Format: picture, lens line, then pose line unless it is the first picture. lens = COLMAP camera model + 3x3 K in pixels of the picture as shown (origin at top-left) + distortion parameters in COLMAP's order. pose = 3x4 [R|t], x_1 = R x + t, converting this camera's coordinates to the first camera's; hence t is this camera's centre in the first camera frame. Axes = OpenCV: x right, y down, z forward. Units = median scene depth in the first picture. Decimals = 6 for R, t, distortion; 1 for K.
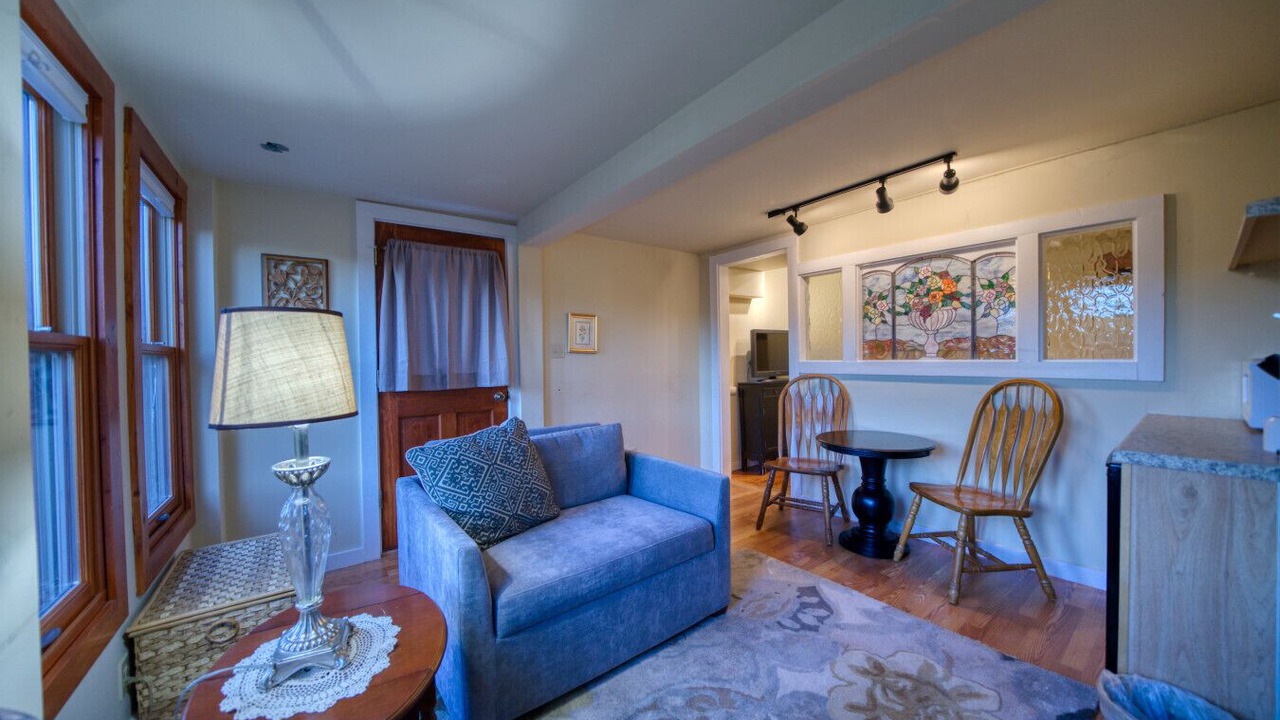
lens RADIAL K [[439.8, 0, 635.8], [0, 439.8, 360.9], [0, 0, 1]] dist [-0.028129, -0.000010]
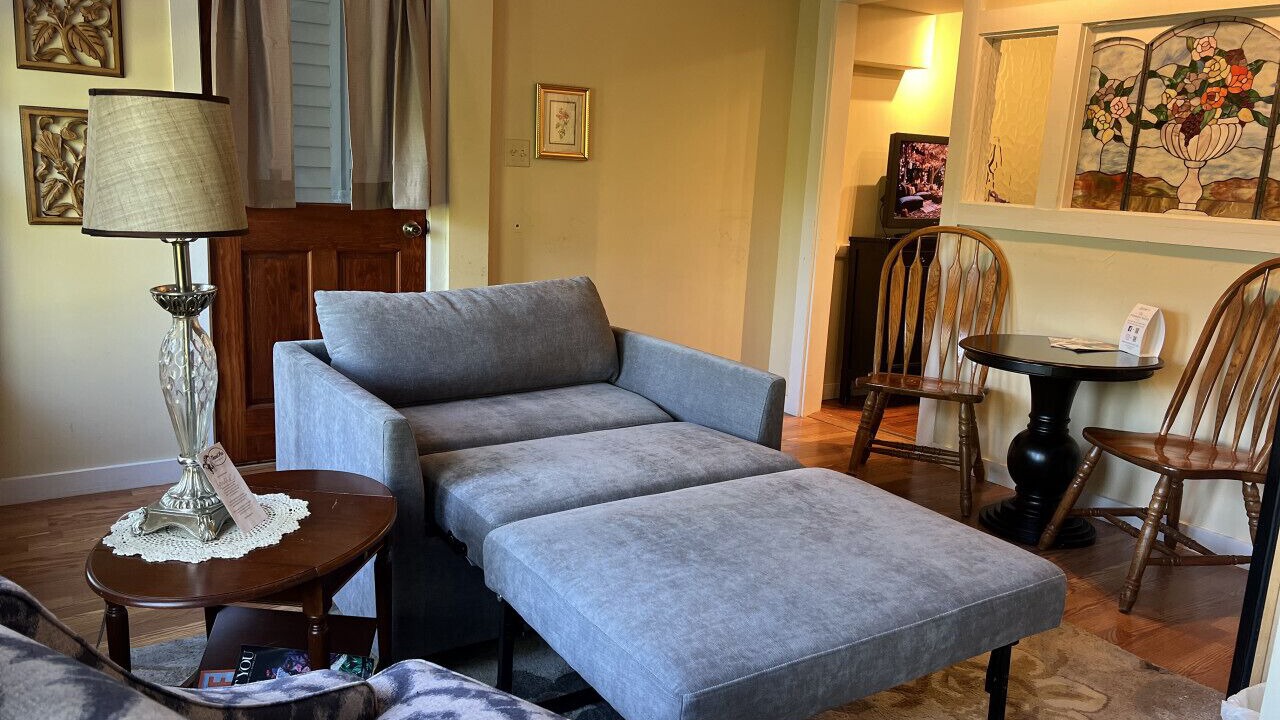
lens RADIAL K [[974.7, 0, 640.0], [0, 974.7, 360.0], [0, 0, 1]] dist [0.015232, -0.002011]
pose [[0.996082, 0.076204, -0.044872, 0.059783], [-0.066490, 0.979892, 0.188123, -0.010198], [0.058305, -0.184403, 0.981120, -0.282899]]
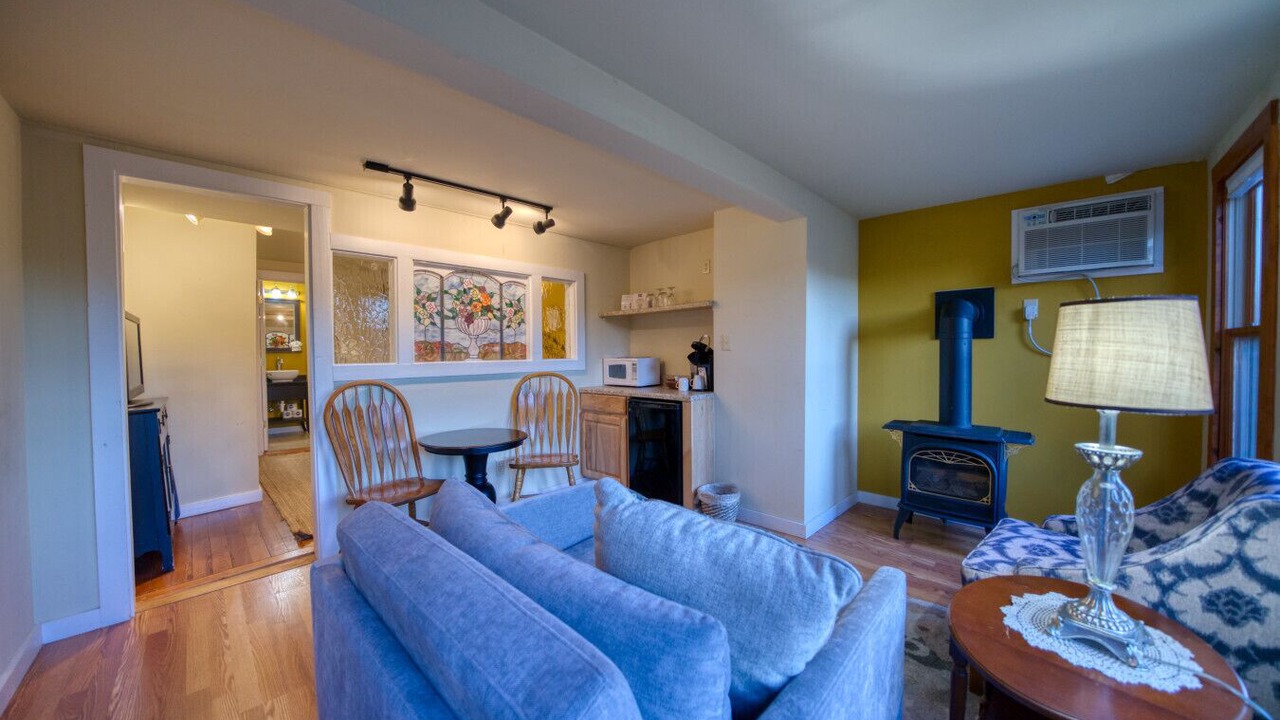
lens RADIAL K [[439.8, 0, 635.8], [0, 439.8, 360.9], [0, 0, 1]] dist [-0.028129, -0.000010]
pose [[-0.154943, -0.002484, 0.987920, -0.516773], [0.022216, 0.999735, 0.005998, 0.000219], [-0.987674, 0.022877, -0.154847, 0.730973]]
